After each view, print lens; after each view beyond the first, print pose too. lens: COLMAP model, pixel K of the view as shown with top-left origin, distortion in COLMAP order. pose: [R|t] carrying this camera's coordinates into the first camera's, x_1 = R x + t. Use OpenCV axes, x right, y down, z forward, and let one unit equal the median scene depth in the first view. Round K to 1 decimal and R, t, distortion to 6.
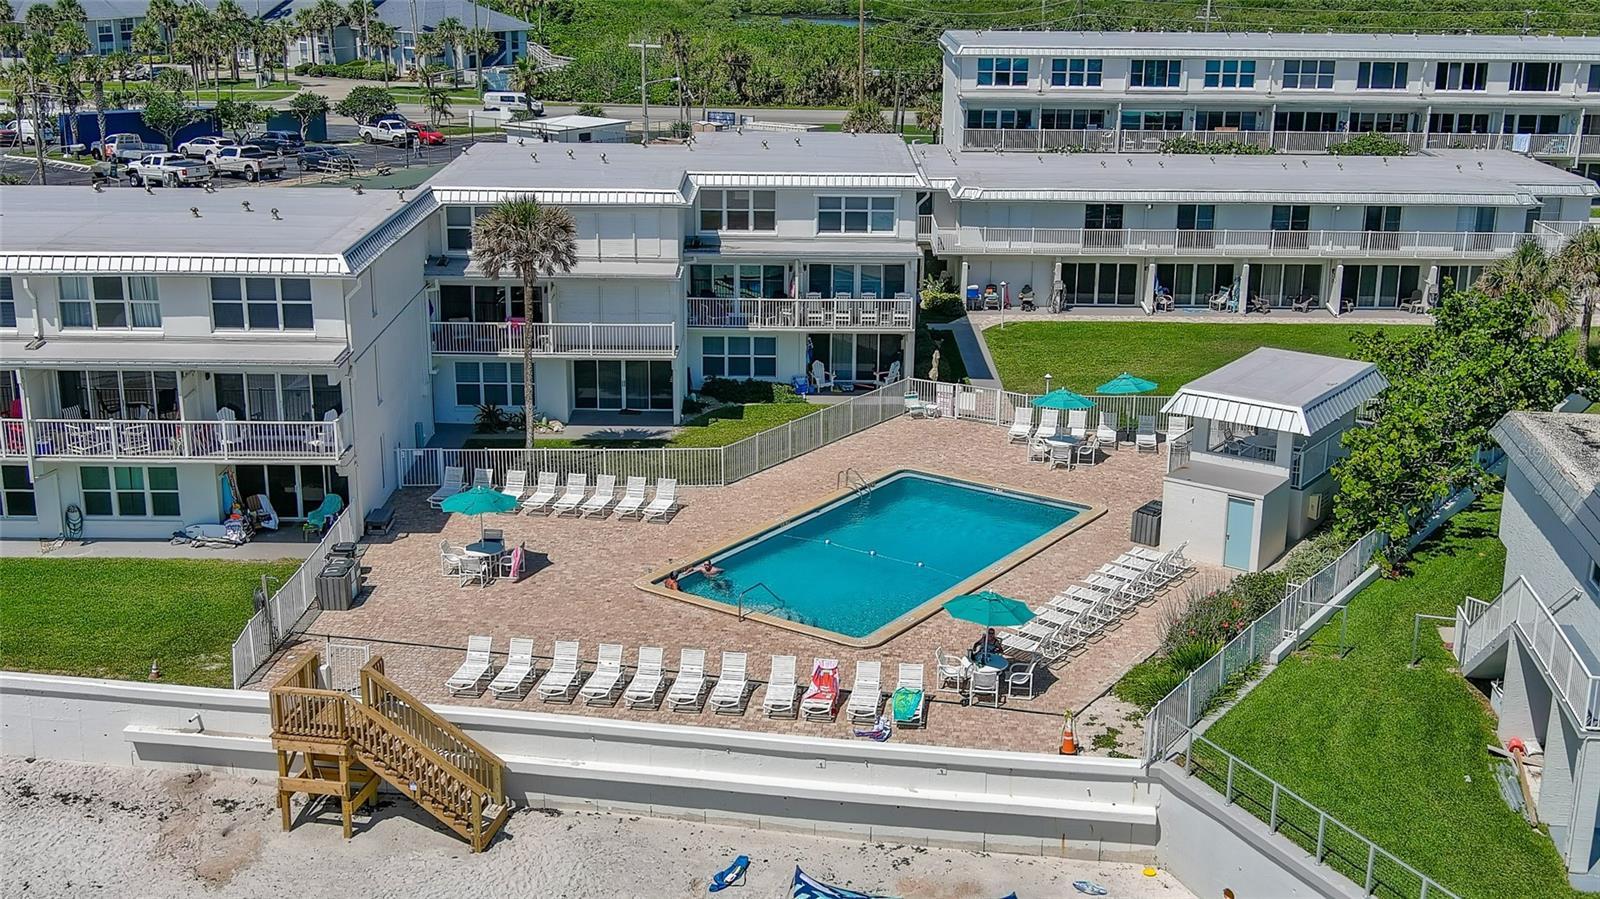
lens RADIAL K [[1815.3, 0, 808.8], [0, 1815.3, 447.4], [0, 0, 1]] dist [0.040323, -0.123289]
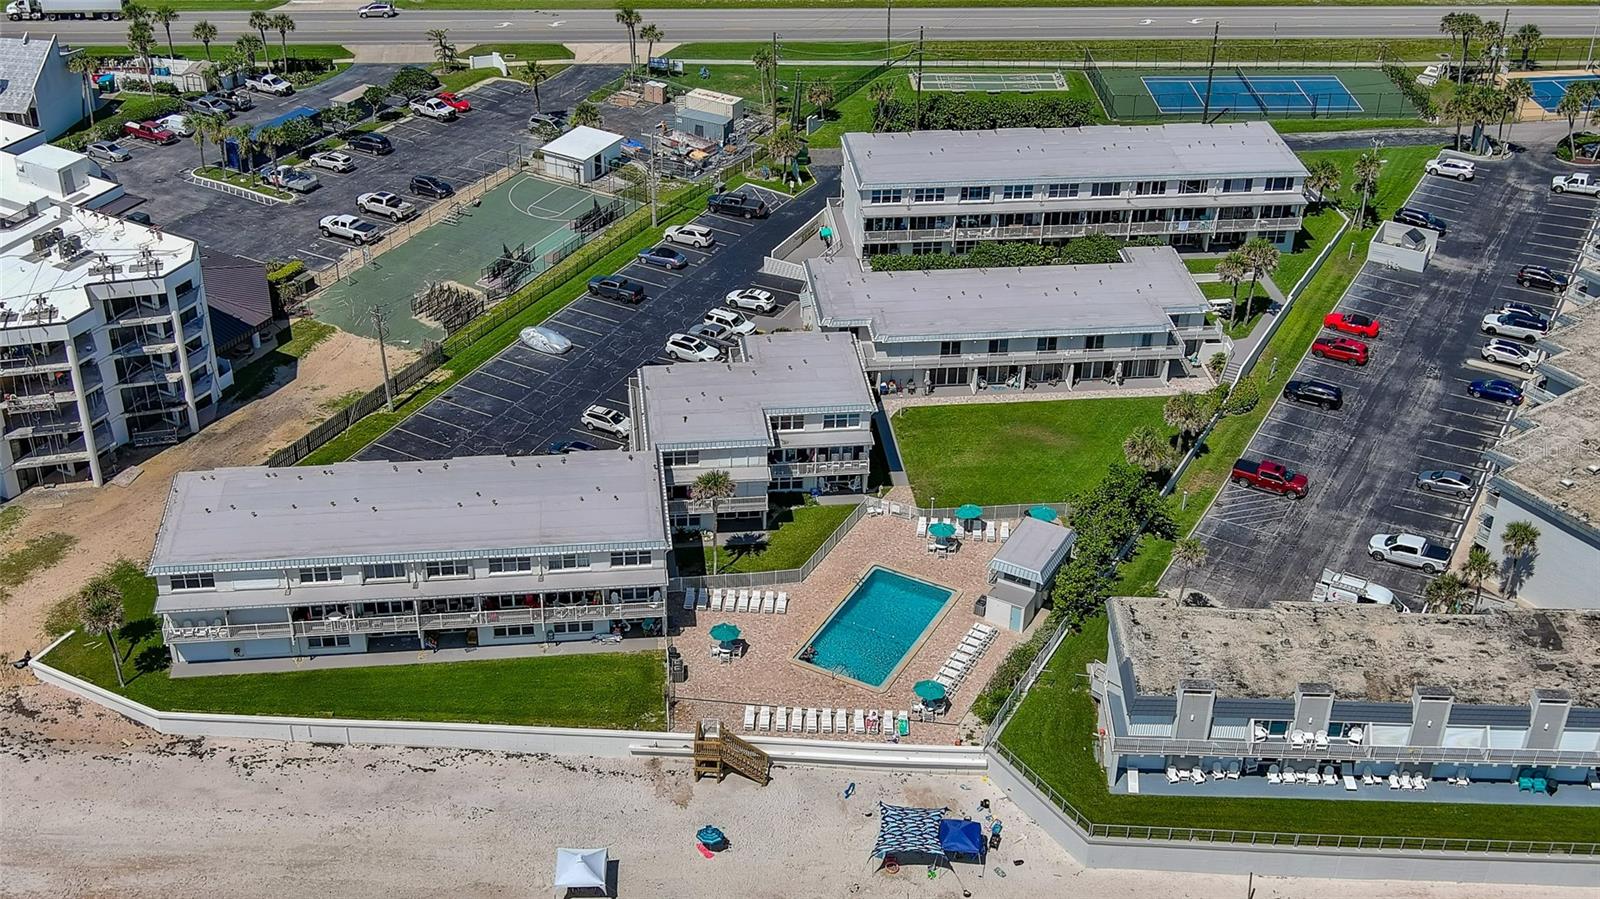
lens RADIAL K [[1868.6, 0, 802.3], [0, 1868.6, 431.0], [0, 0, 1]] dist [0.098434, -0.389634]
pose [[0.993554, -0.052244, 0.100605, -0.194004], [0.023951, 0.964180, 0.264165, -0.562187], [-0.110802, -0.260053, 0.959216, -0.883306]]
